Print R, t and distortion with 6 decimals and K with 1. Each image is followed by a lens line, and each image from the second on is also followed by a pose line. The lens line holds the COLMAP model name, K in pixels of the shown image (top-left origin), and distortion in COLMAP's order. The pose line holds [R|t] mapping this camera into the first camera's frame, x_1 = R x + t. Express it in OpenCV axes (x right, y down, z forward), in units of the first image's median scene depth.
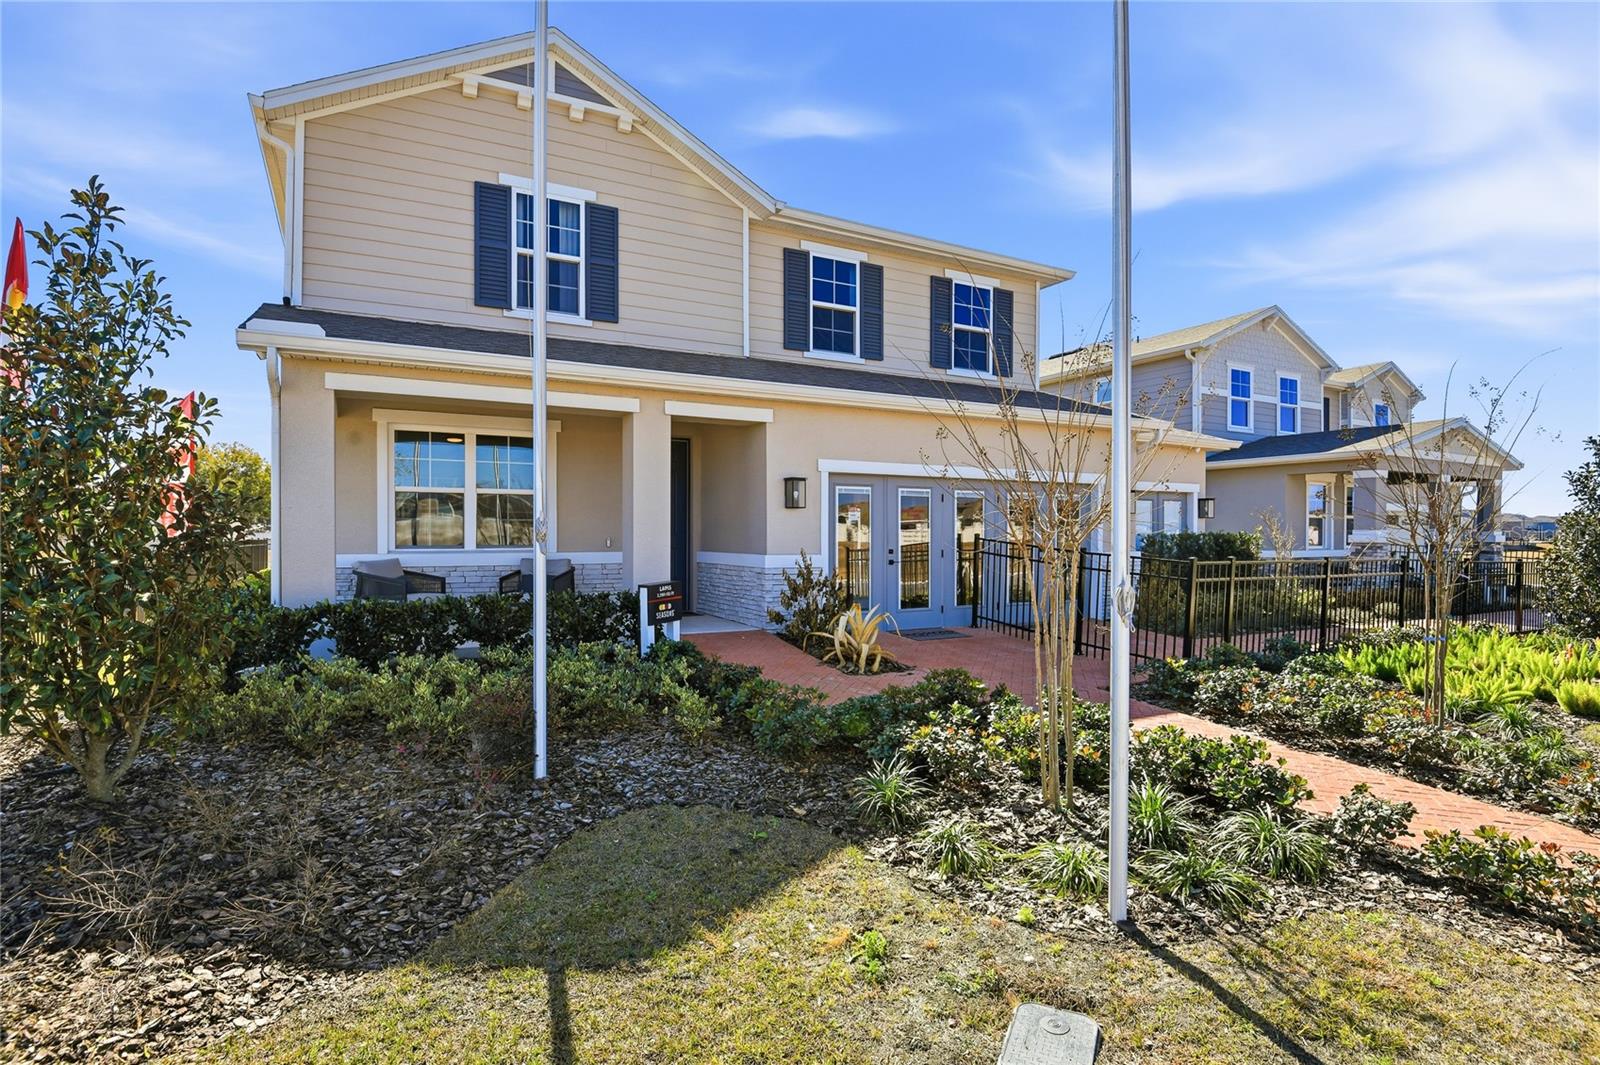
lens RADIAL K [[817.5, 0, 800.0], [0, 817.5, 532.5], [0, 0, 1]] dist [-0.002205, -0.025122]
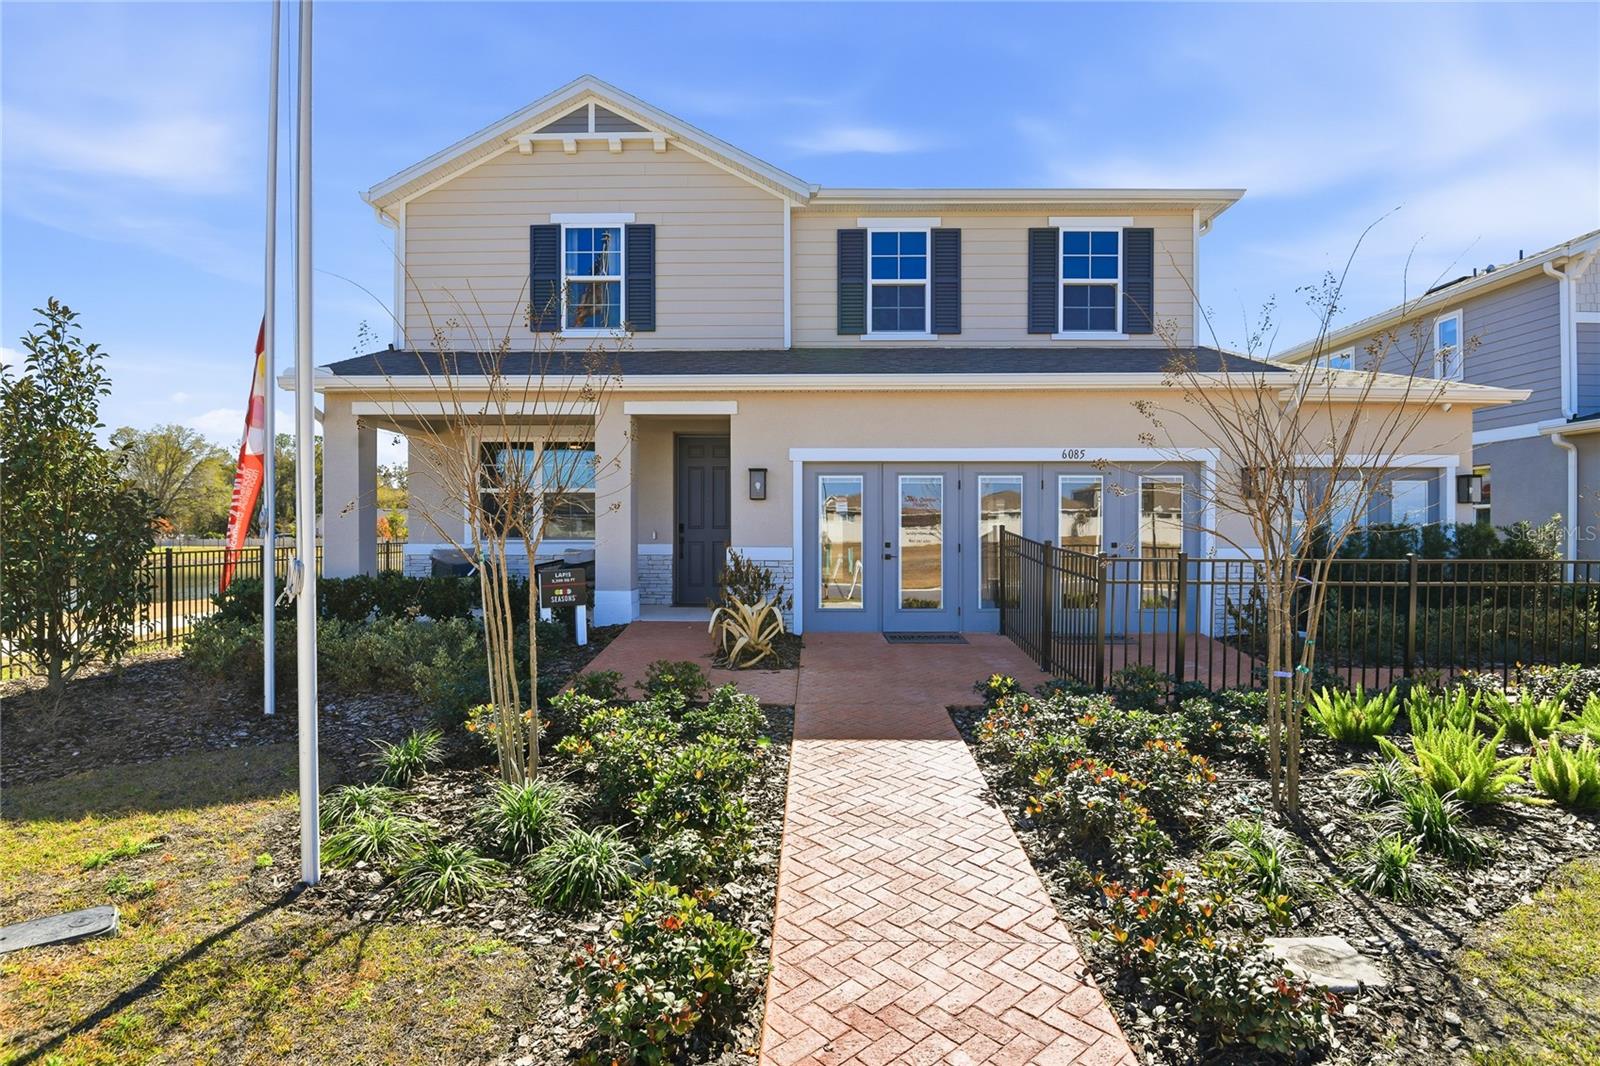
lens RADIAL K [[779.0, 0, 800.0], [0, 779.0, 533.0], [0, 0, 1]] dist [-0.014390, -0.000245]
pose [[0.866462, 0.000761, -0.499243, 0.409625], [0.000356, 0.999998, 0.002141, 0.007152], [0.499243, -0.002032, 0.866460, 0.187084]]
